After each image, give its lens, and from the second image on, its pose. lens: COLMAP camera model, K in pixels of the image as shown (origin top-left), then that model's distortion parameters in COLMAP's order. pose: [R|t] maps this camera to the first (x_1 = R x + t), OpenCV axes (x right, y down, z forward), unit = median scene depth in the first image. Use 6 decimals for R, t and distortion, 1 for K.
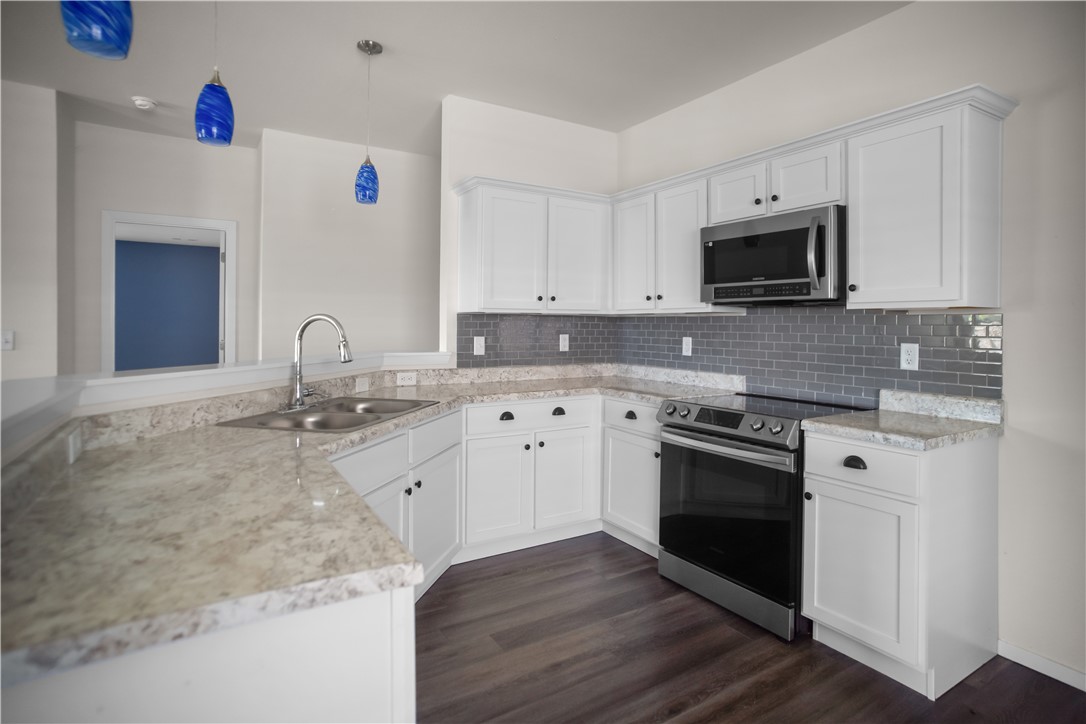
lens RADIAL K [[562.7, 0, 541.5], [0, 562.7, 314.3], [0, 0, 1]] dist [-0.038790, 0.014962]
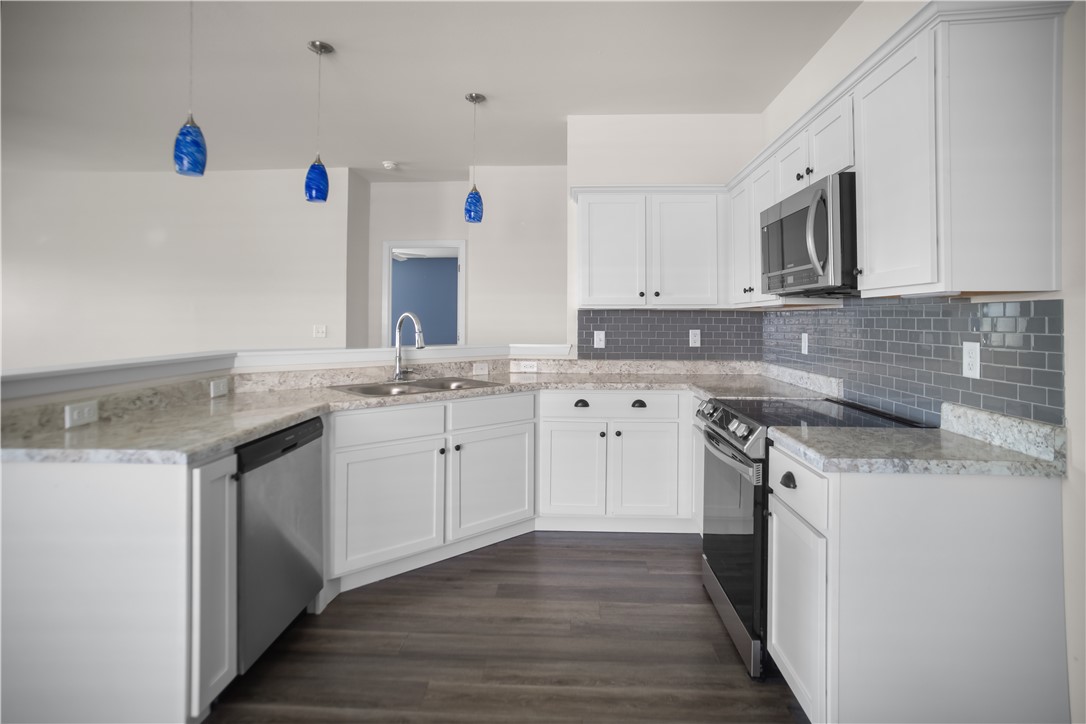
lens RADIAL K [[562.7, 0, 547.4], [0, 562.7, 298.6], [0, 0, 1]] dist [-0.038790, 0.014962]
pose [[0.824648, -0.025802, -0.565058, 0.531555], [0.013227, 0.999566, -0.026340, 0.005725], [0.565492, 0.014247, 0.824631, 0.061991]]
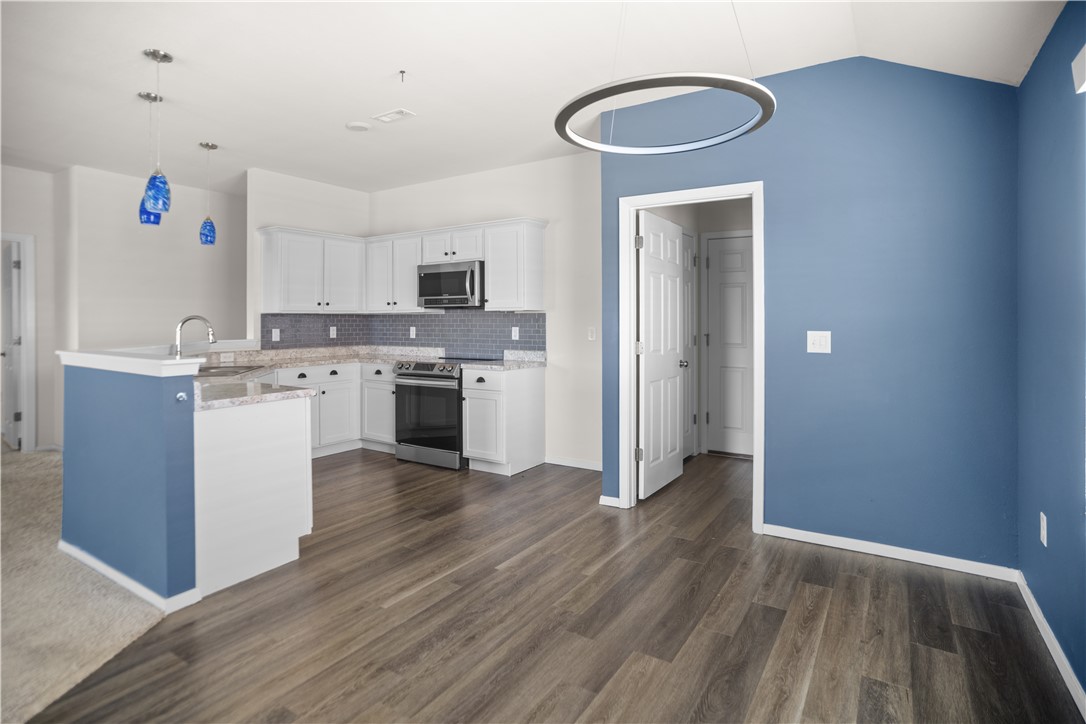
lens RADIAL K [[562.7, 0, 535.6], [0, 562.7, 311.6], [0, 0, 1]] dist [-0.038790, 0.014962]
pose [[0.908785, -0.006424, 0.417214, -0.128423], [0.004834, 0.999976, 0.004868, -0.013279], [-0.417236, -0.002407, 0.908795, -0.823850]]
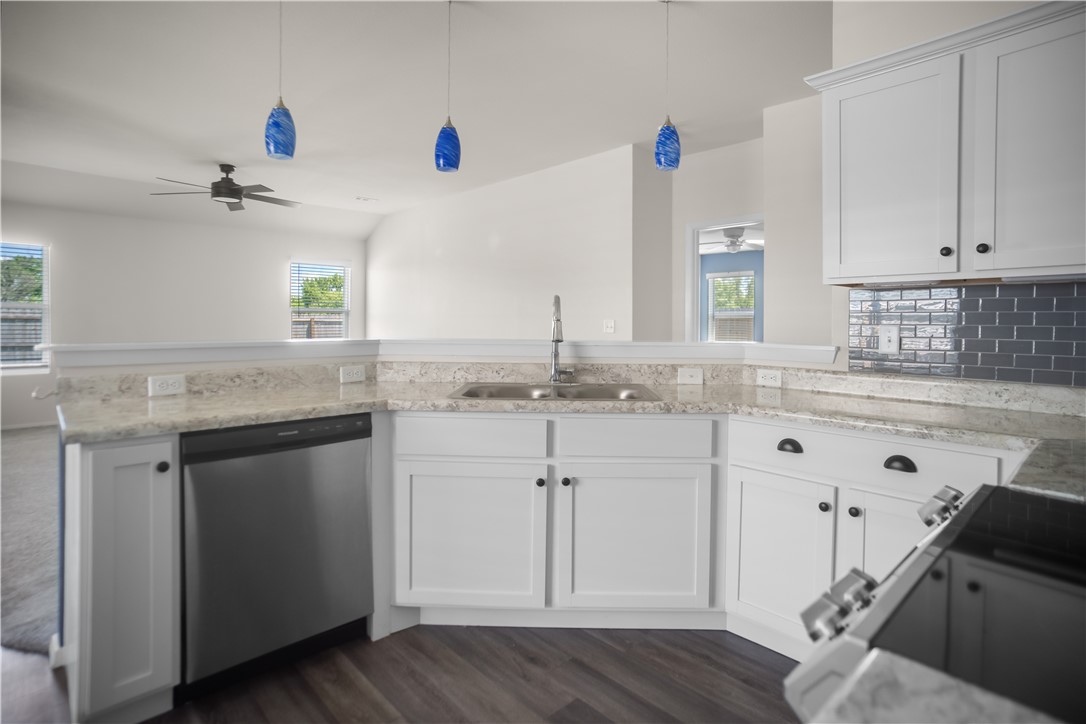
lens RADIAL K [[562.7, 0, 555.7], [0, 562.7, 318.5], [0, 0, 1]] dist [-0.038790, 0.014962]
pose [[0.207414, -0.009746, -0.978205, 0.524218], [0.011847, 0.999902, -0.007450, 0.041637], [0.978181, -0.010044, 0.207509, 0.644452]]
